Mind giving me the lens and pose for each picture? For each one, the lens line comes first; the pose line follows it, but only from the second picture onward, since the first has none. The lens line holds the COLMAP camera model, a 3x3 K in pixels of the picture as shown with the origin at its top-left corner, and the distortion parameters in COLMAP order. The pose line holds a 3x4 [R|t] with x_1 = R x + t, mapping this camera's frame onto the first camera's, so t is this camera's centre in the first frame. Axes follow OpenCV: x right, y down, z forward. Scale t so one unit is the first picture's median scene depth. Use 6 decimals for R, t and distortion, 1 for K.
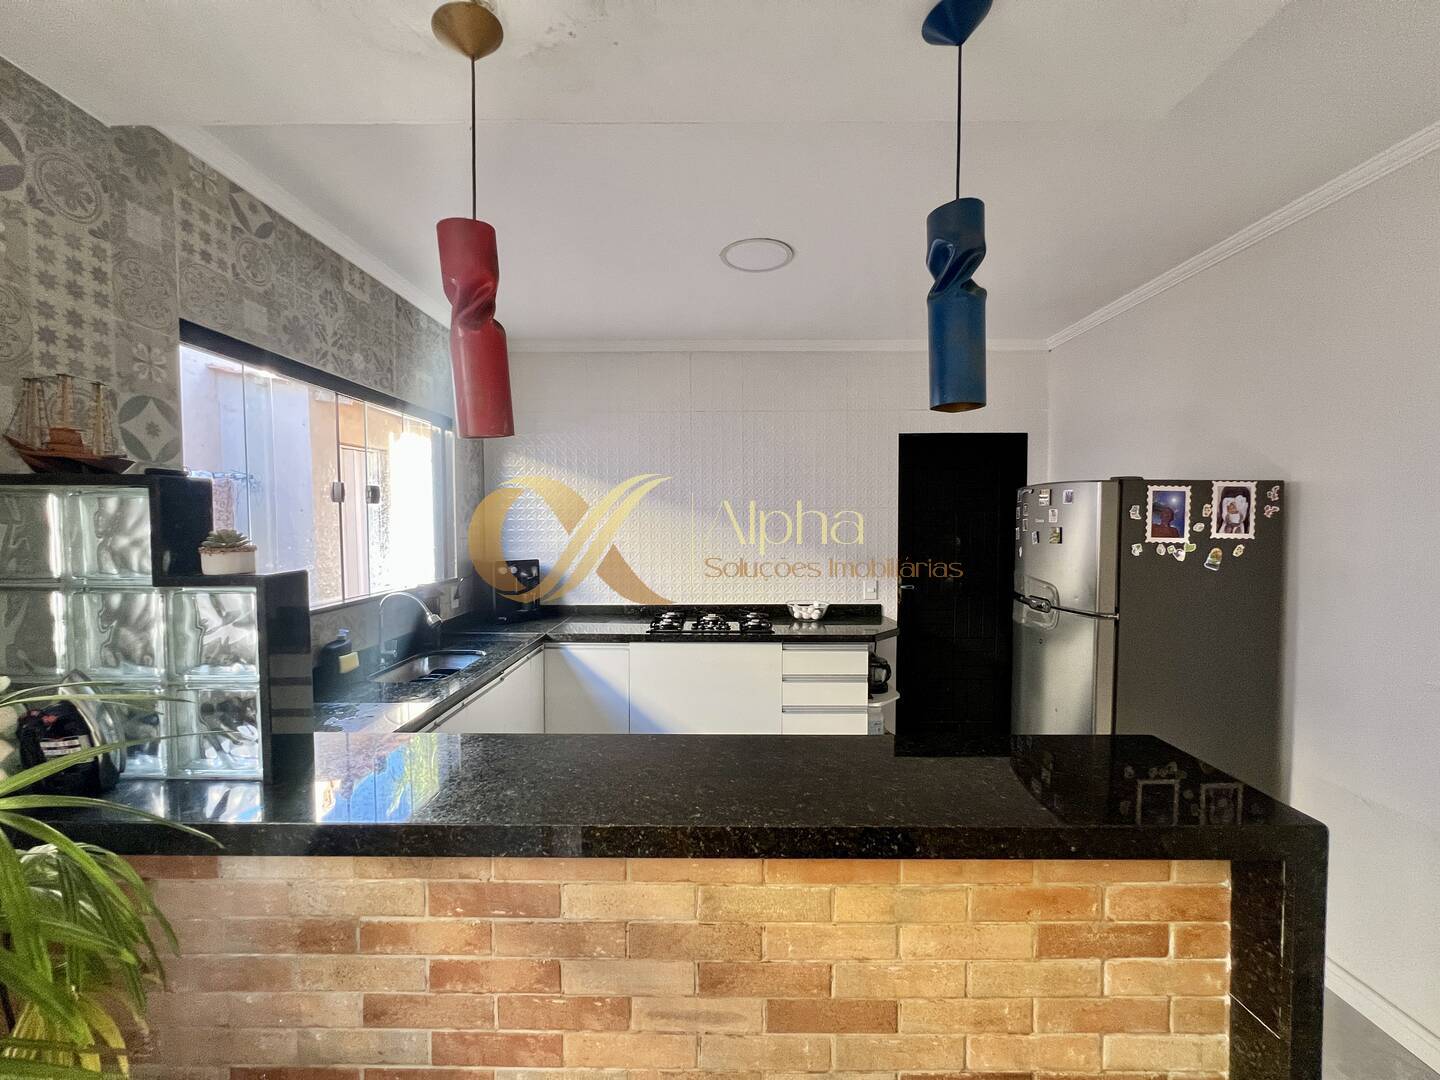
lens RADIAL K [[575.8, 0, 720.2], [0, 575.8, 539.6], [0, 0, 1]] dist [-0.002295, 0.000617]
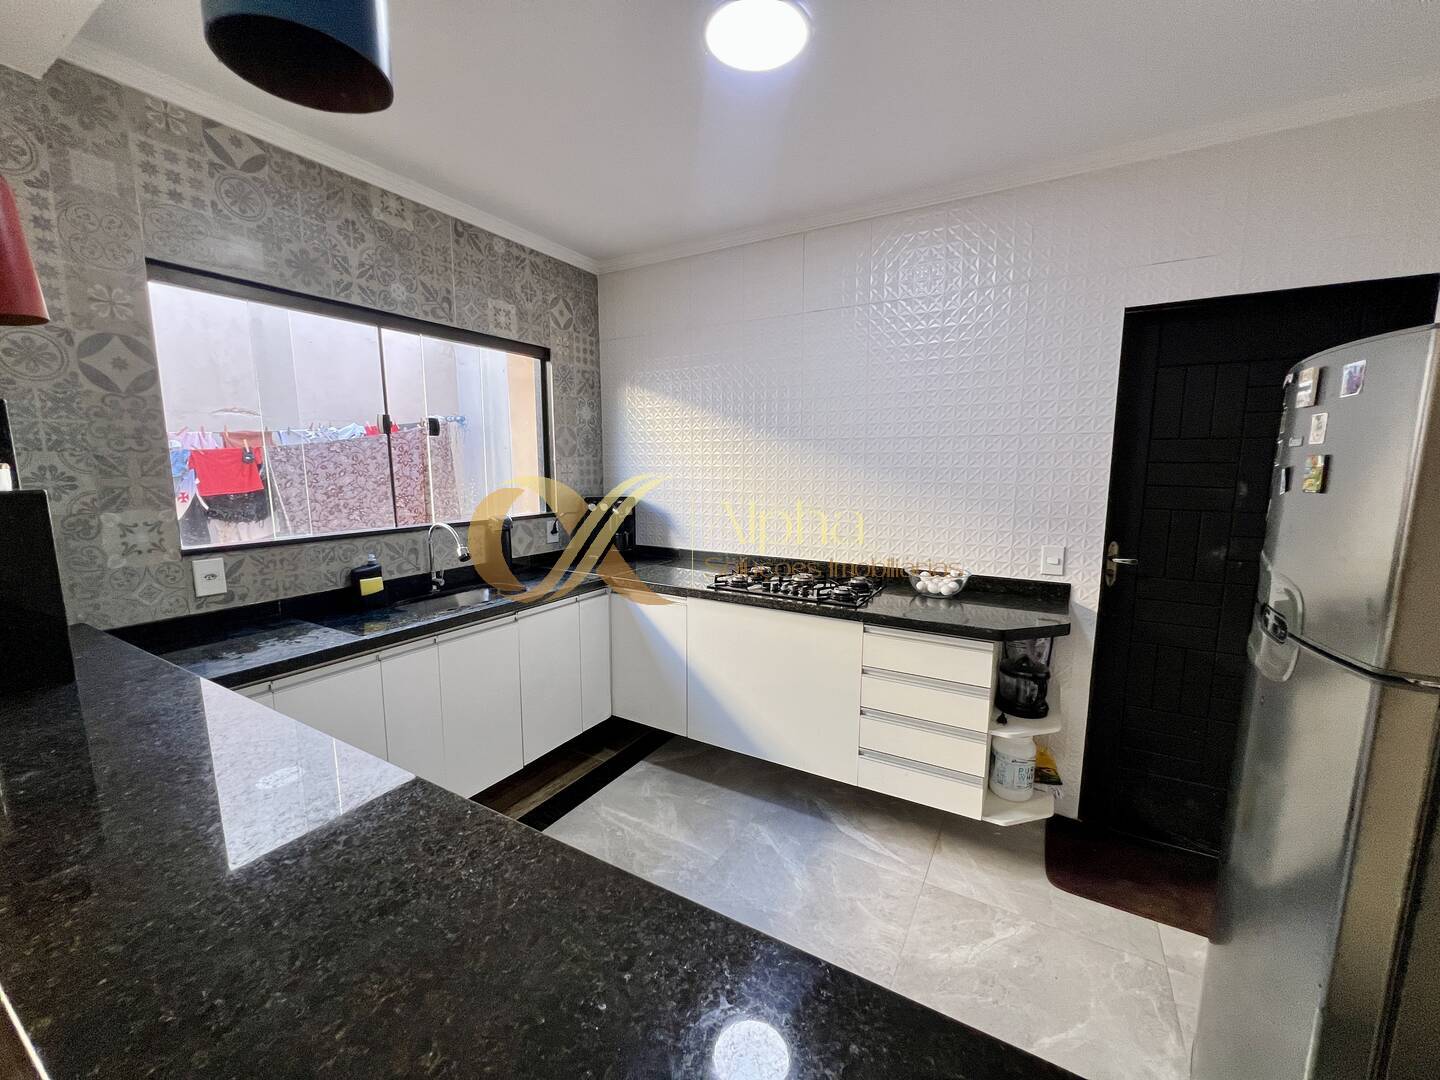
lens RADIAL K [[575.8, 0, 721.2], [0, 575.8, 540.3], [0, 0, 1]] dist [-0.002295, 0.000617]
pose [[0.867809, 0.069472, -0.492017, 0.453708], [-0.020974, 0.994417, 0.103416, 0.008023], [0.496455, -0.079426, 0.864421, 0.438963]]
